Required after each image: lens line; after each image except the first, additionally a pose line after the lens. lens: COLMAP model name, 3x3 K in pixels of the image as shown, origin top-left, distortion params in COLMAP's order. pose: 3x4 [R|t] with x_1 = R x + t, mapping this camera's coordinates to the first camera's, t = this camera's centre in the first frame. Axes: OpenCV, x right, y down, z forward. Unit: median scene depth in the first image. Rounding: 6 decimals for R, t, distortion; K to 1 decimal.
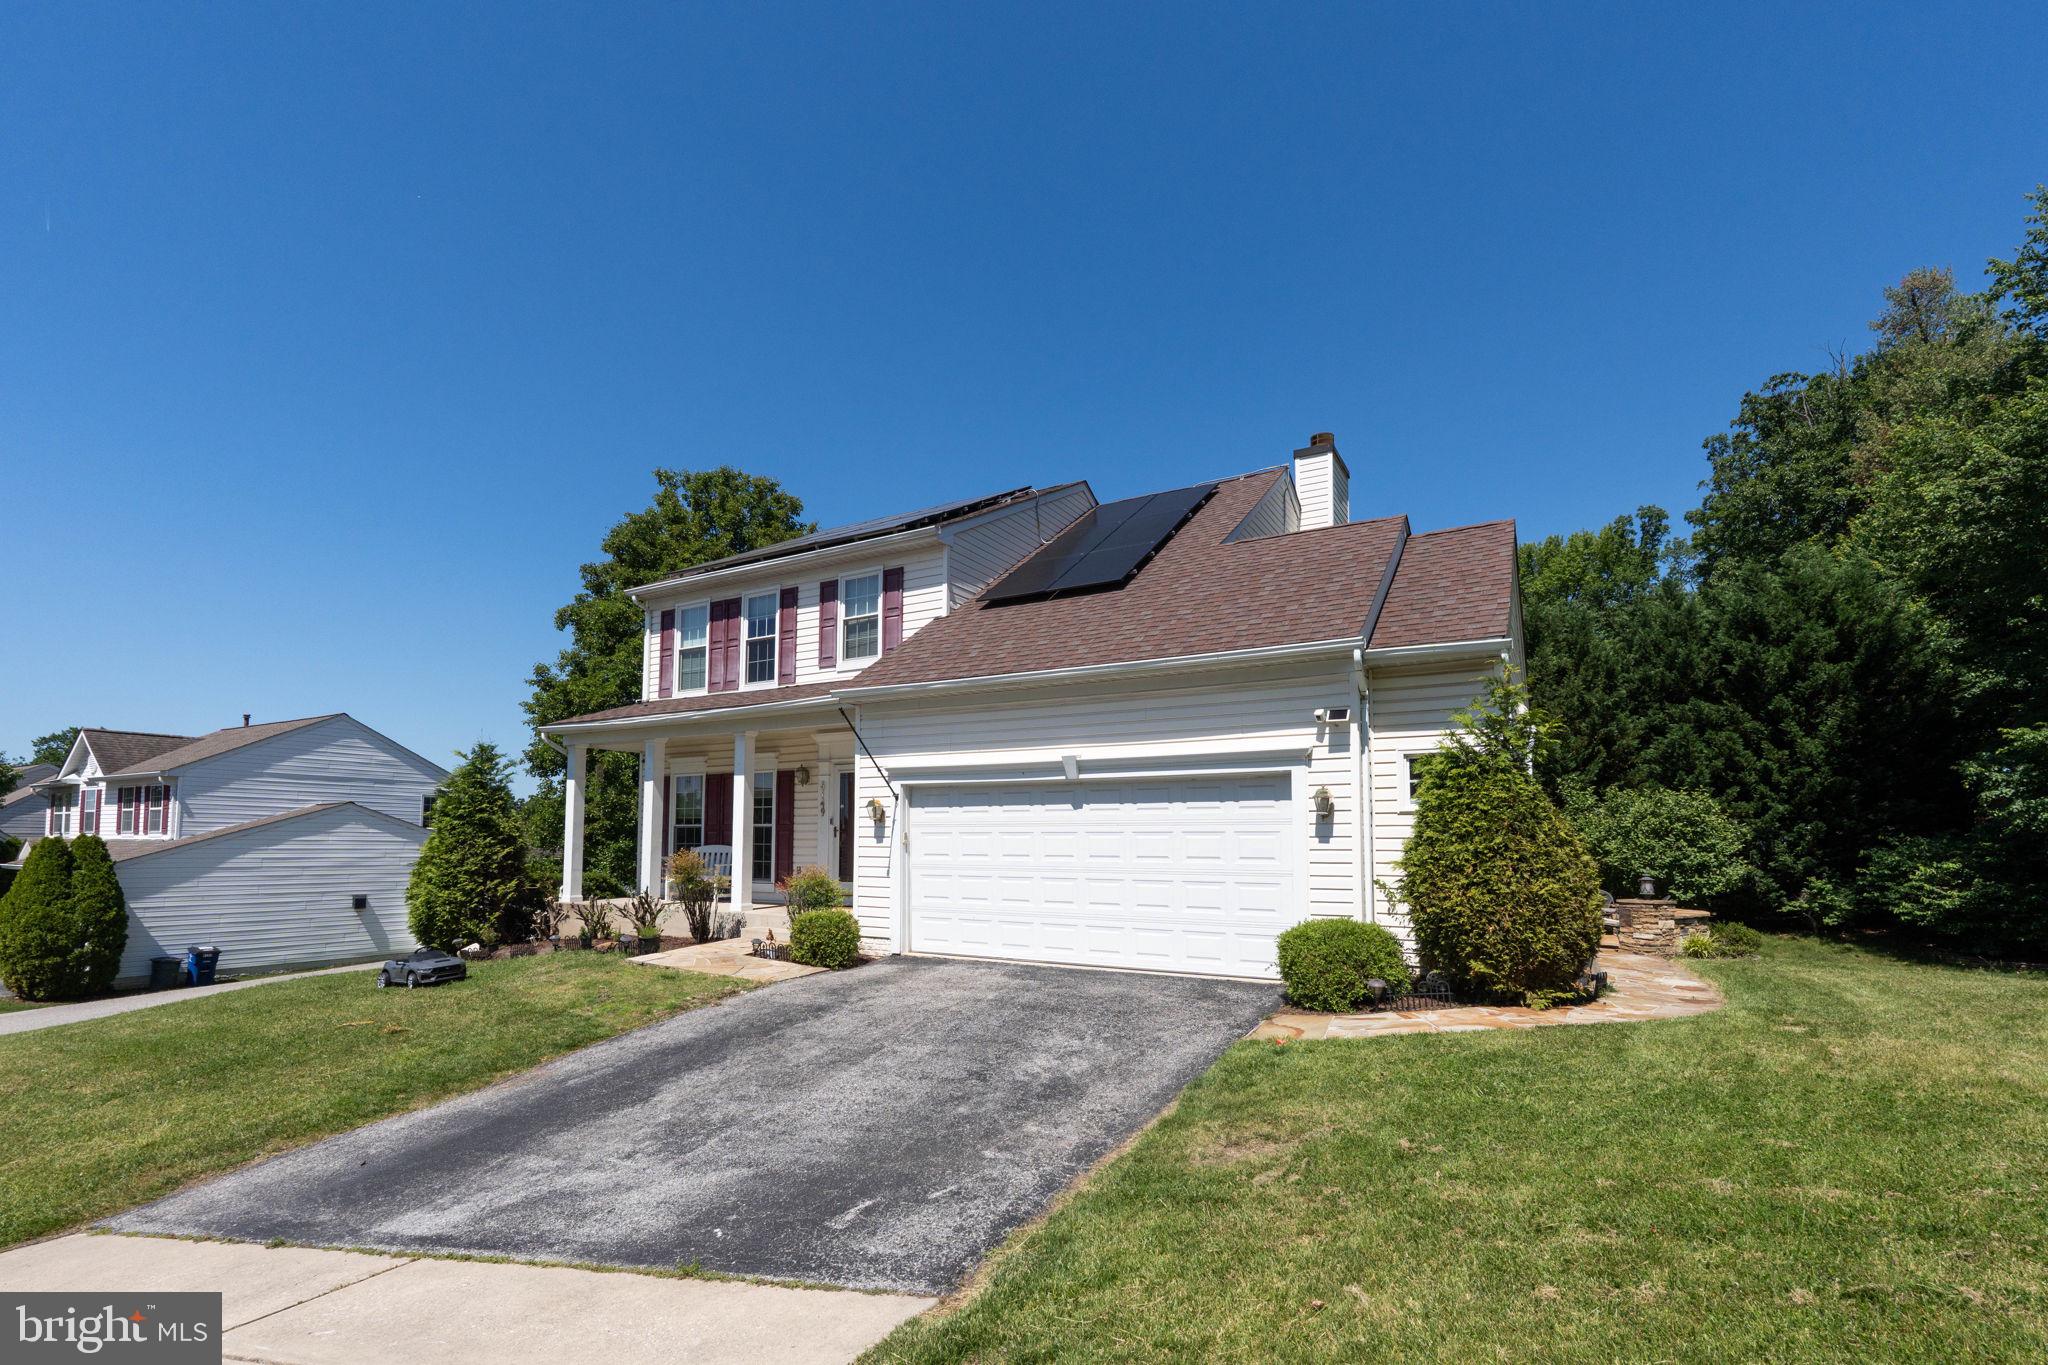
lens RADIAL K [[900.5, 0, 1024.9], [0, 900.5, 676.3], [0, 0, 1]] dist [-0.002536, -0.000443]
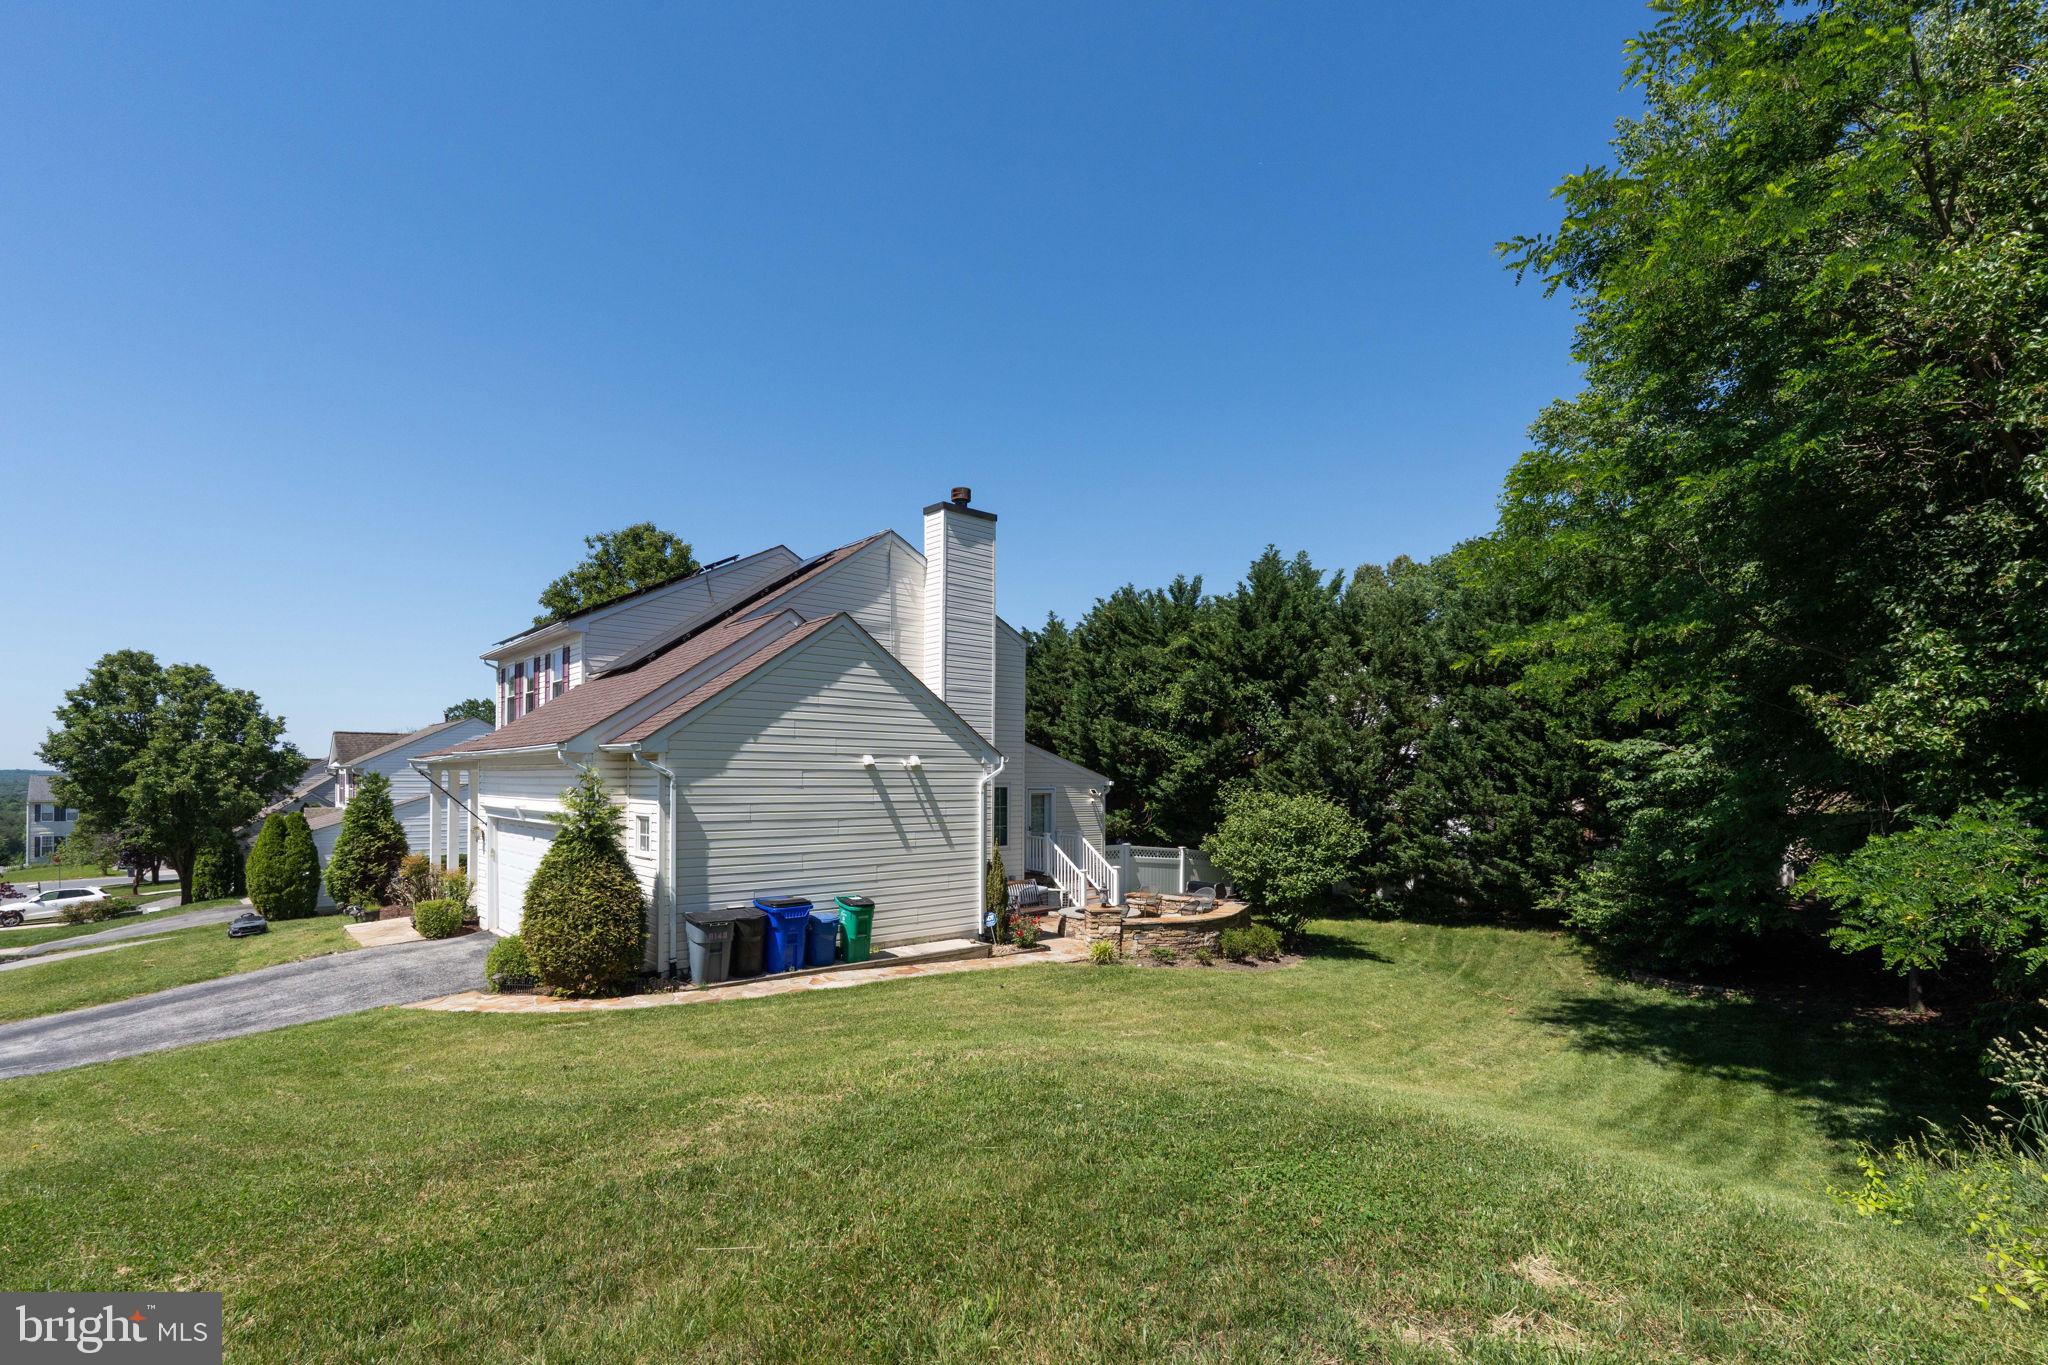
lens RADIAL K [[900.5, 0, 1024.9], [0, 900.5, 676.3], [0, 0, 1]] dist [-0.002536, -0.000443]
pose [[0.955867, -0.036475, -0.291527, 0.873911], [0.057294, 0.996355, 0.063197, -0.115580], [0.288160, -0.077111, 0.954473, -0.102045]]
